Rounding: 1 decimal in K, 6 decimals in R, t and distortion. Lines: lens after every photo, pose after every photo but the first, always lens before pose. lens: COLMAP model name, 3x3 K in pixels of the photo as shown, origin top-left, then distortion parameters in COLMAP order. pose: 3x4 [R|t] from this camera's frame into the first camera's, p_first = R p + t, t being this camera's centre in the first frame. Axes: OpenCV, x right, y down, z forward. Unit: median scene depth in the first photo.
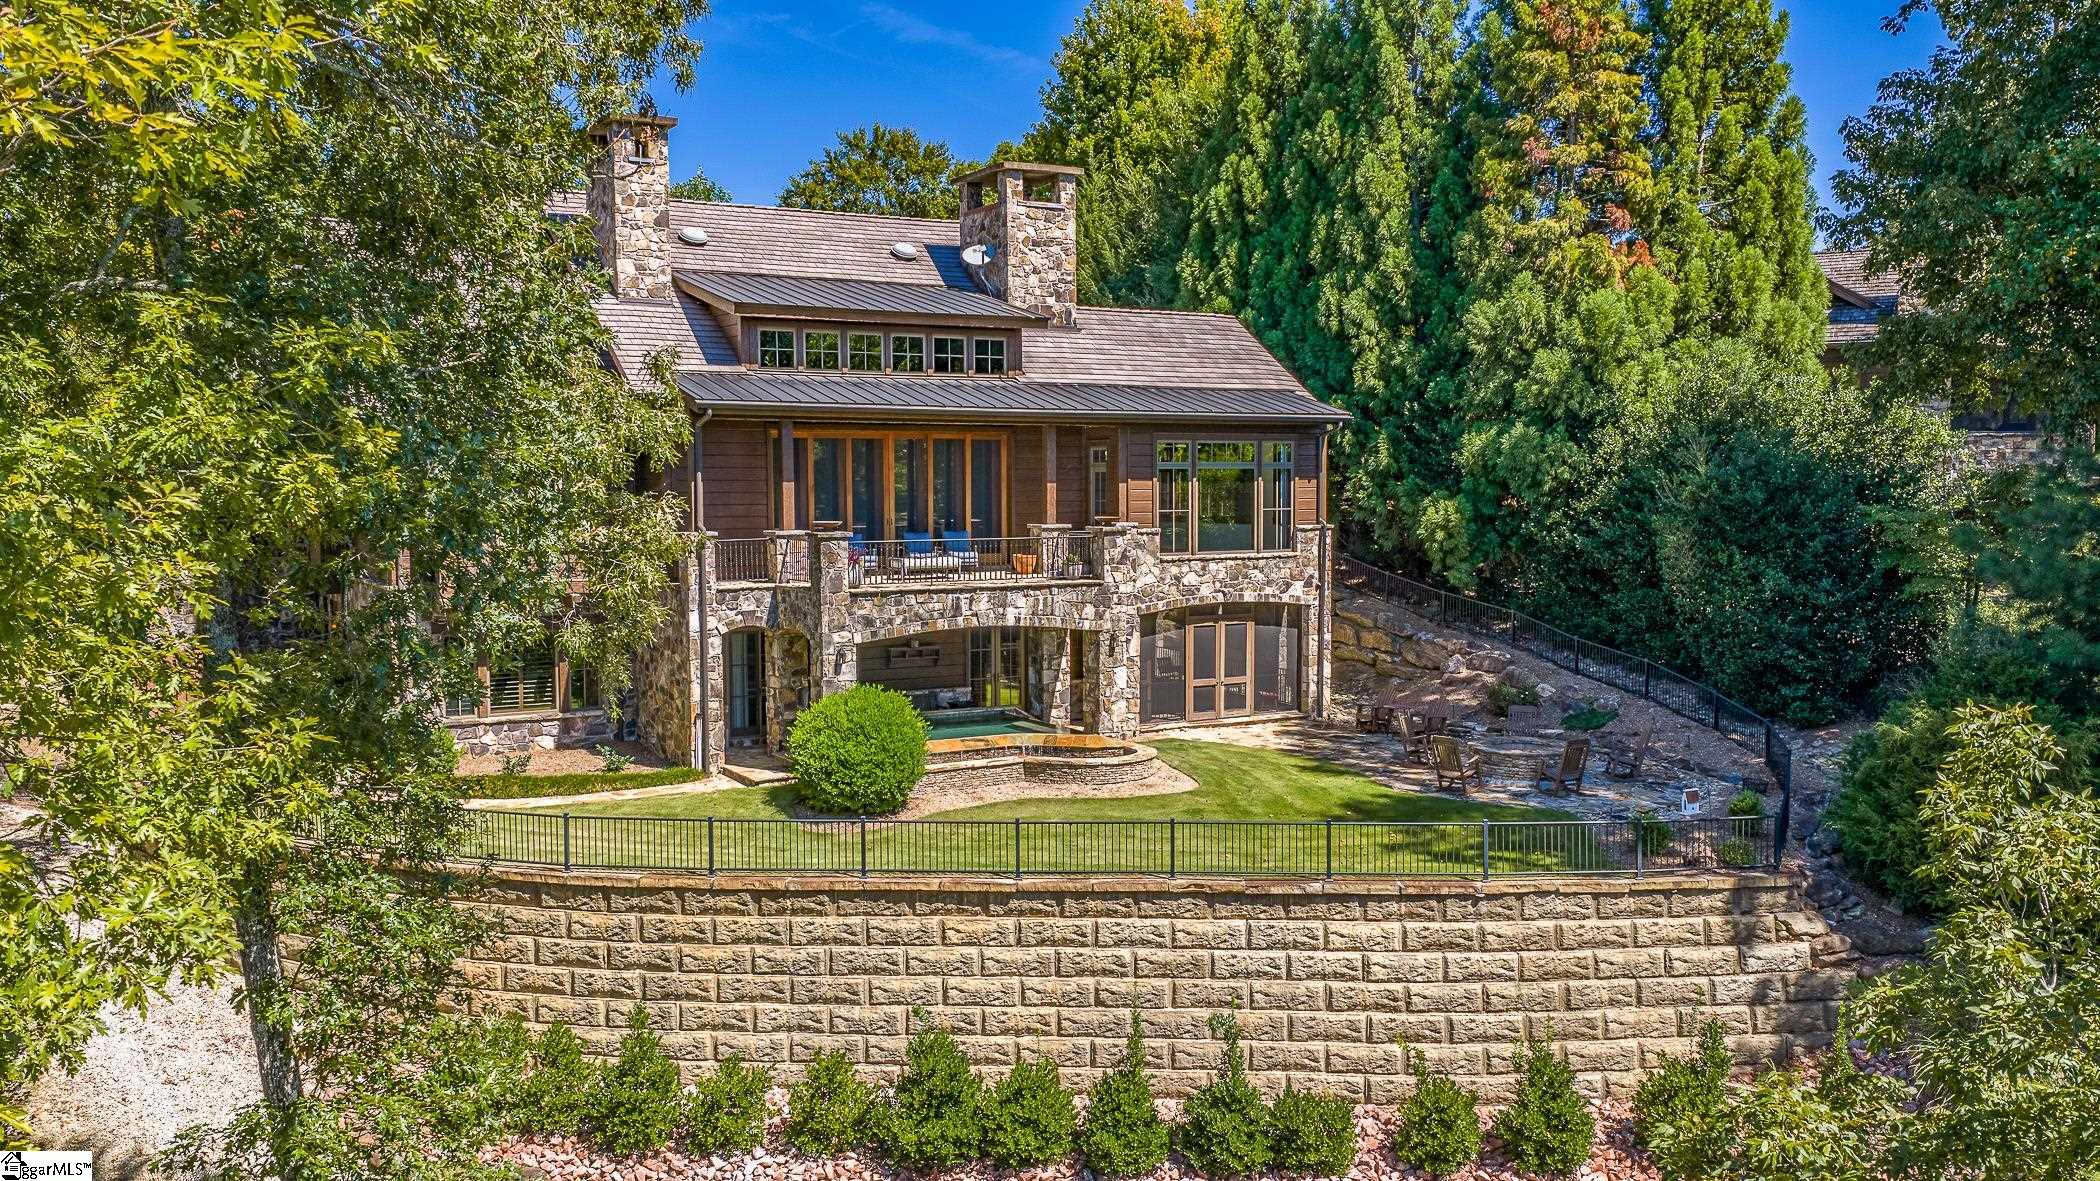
lens RADIAL K [[1762.1, 0, 1050.0], [0, 1762.1, 590.5], [0, 0, 1]] dist [0.031218, -0.006321]
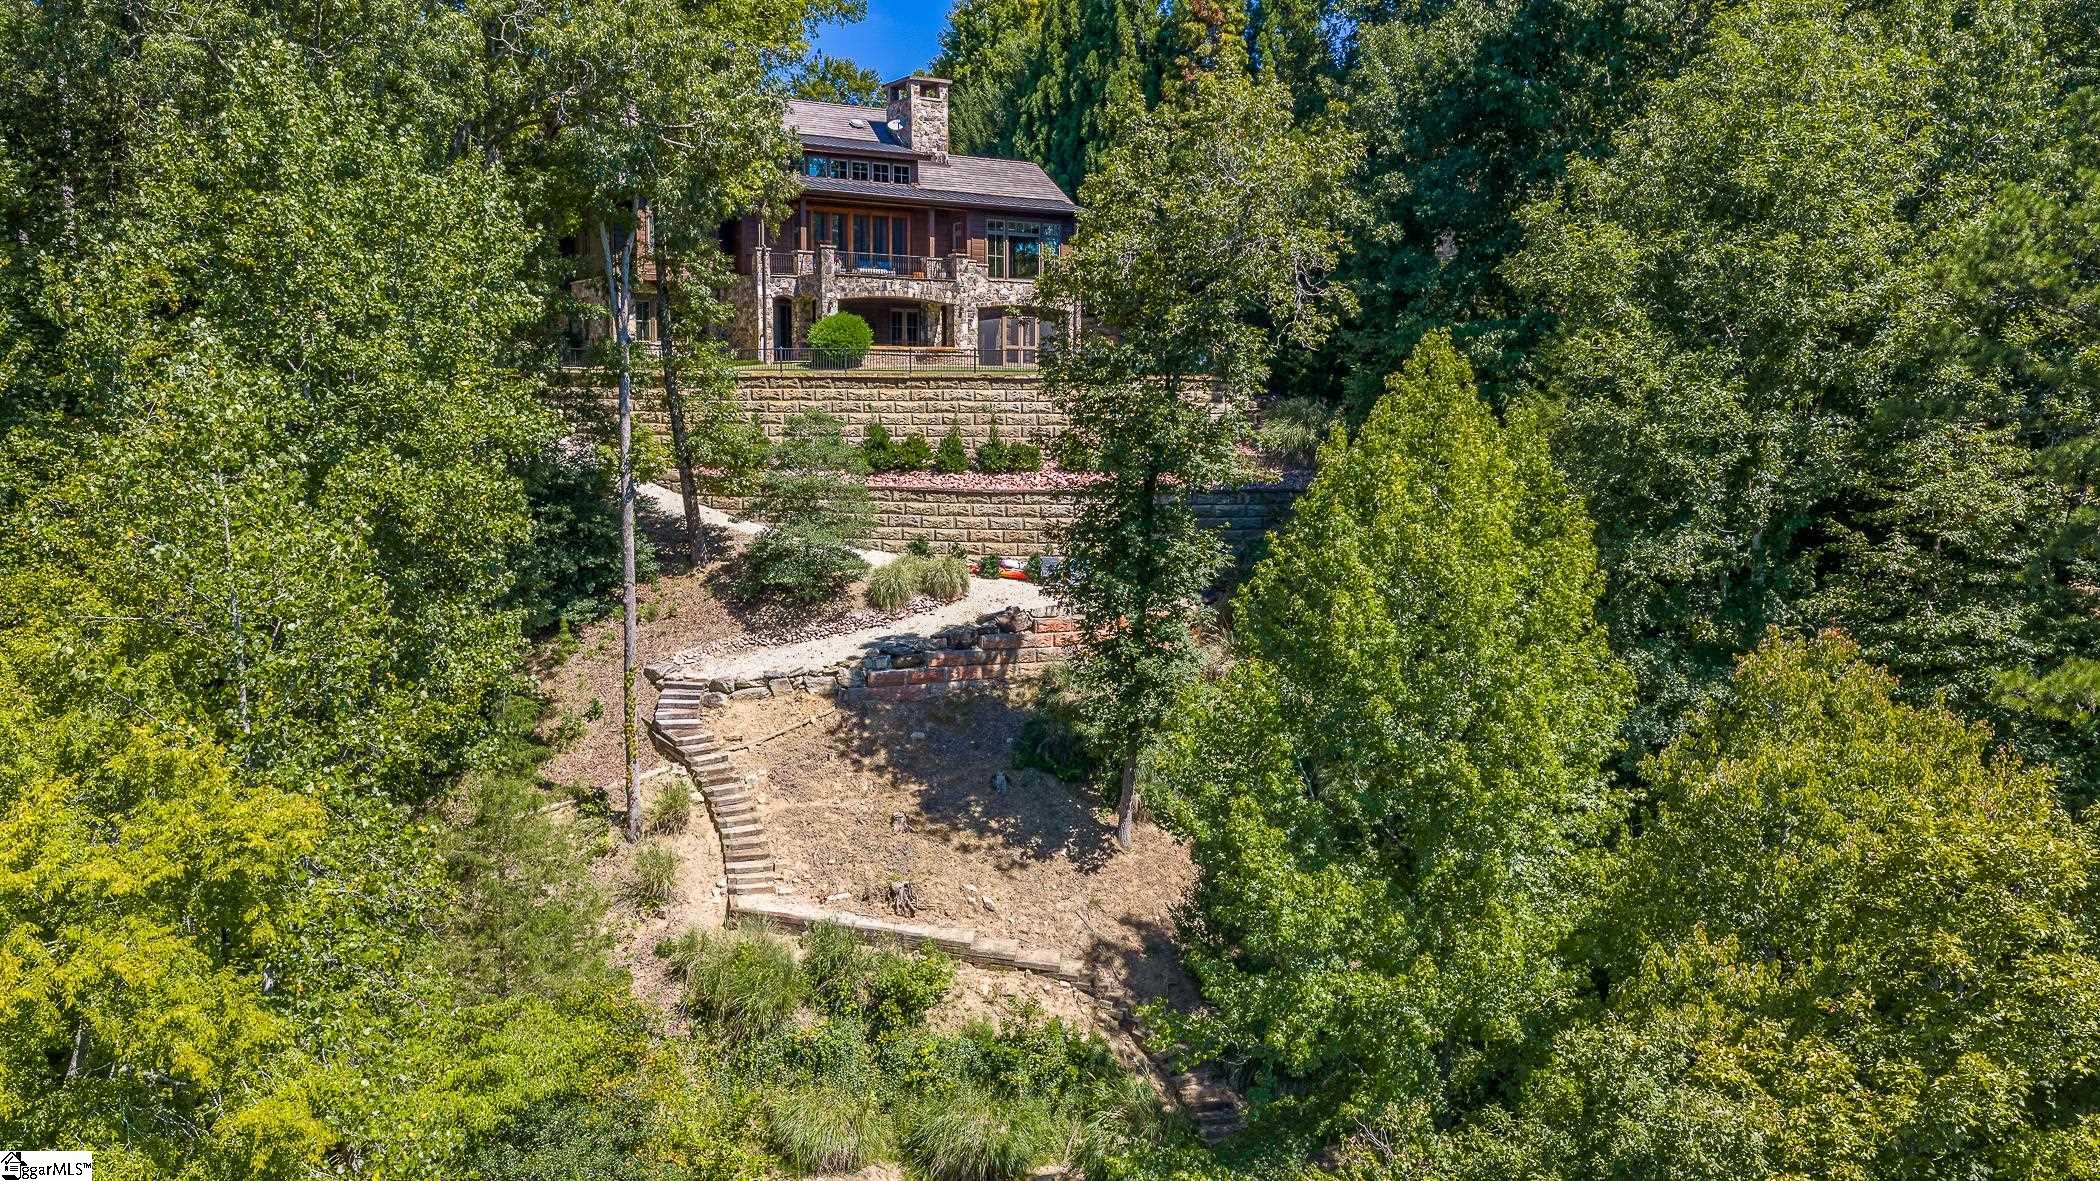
lens RADIAL K [[1807.7, 0, 1050.0], [0, 1807.7, 590.5], [0, 0, 1]] dist [0.015977, -0.001800]
pose [[0.999158, 0.004482, 0.040787, 0.057492], [-0.005576, 0.999627, 0.026736, 0.311438], [-0.040652, -0.026941, 0.998810, -1.168316]]
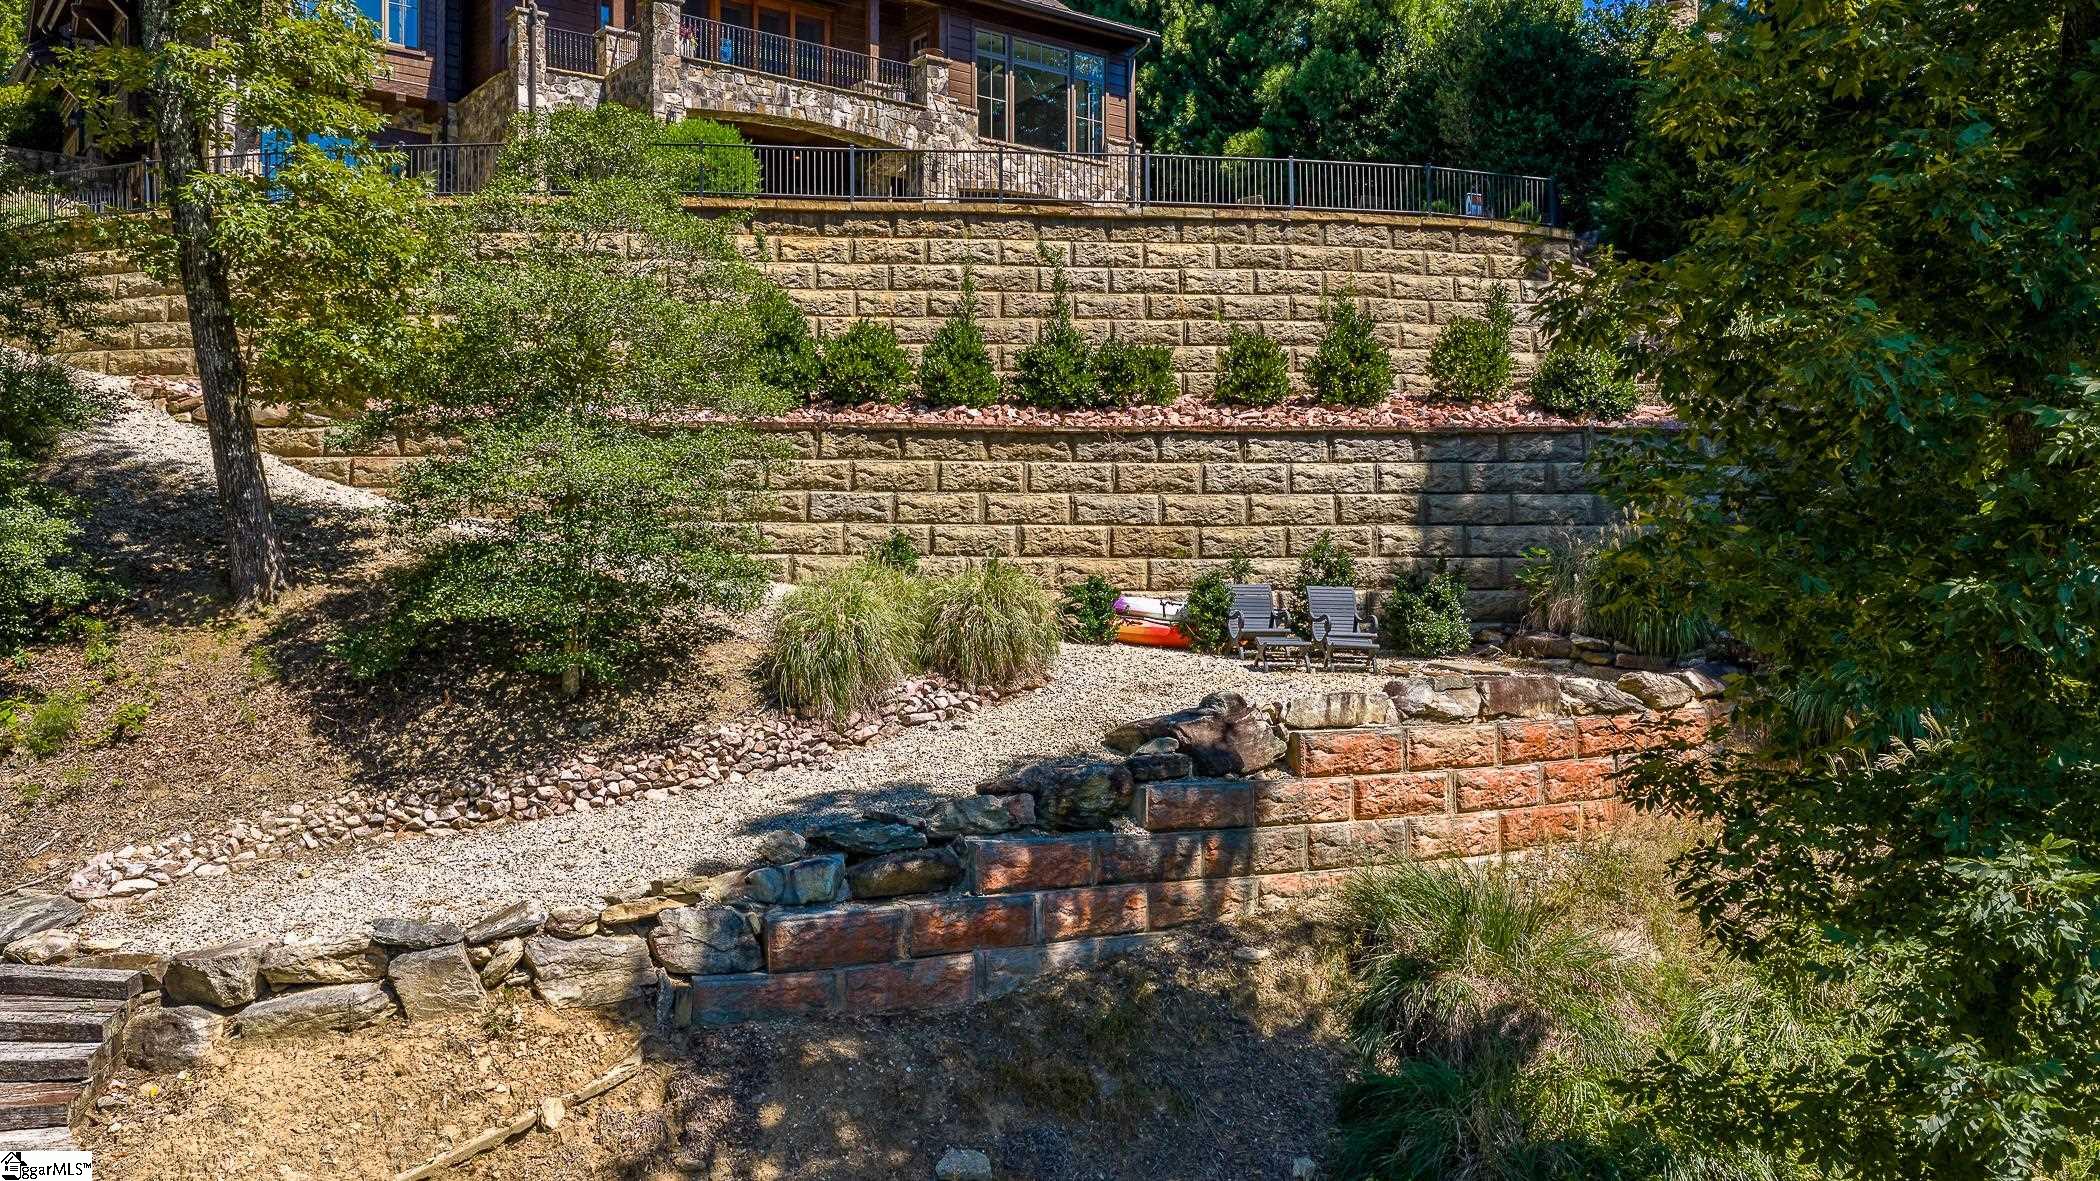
lens RADIAL K [[1807.7, 0, 1050.0], [0, 1807.7, 590.5], [0, 0, 1]] dist [0.015977, -0.001800]
pose [[0.993327, 0.004617, 0.115242, -0.019418], [0.005382, 0.996254, -0.086304, 0.385017], [-0.115209, 0.086348, 0.989581, -0.039650]]
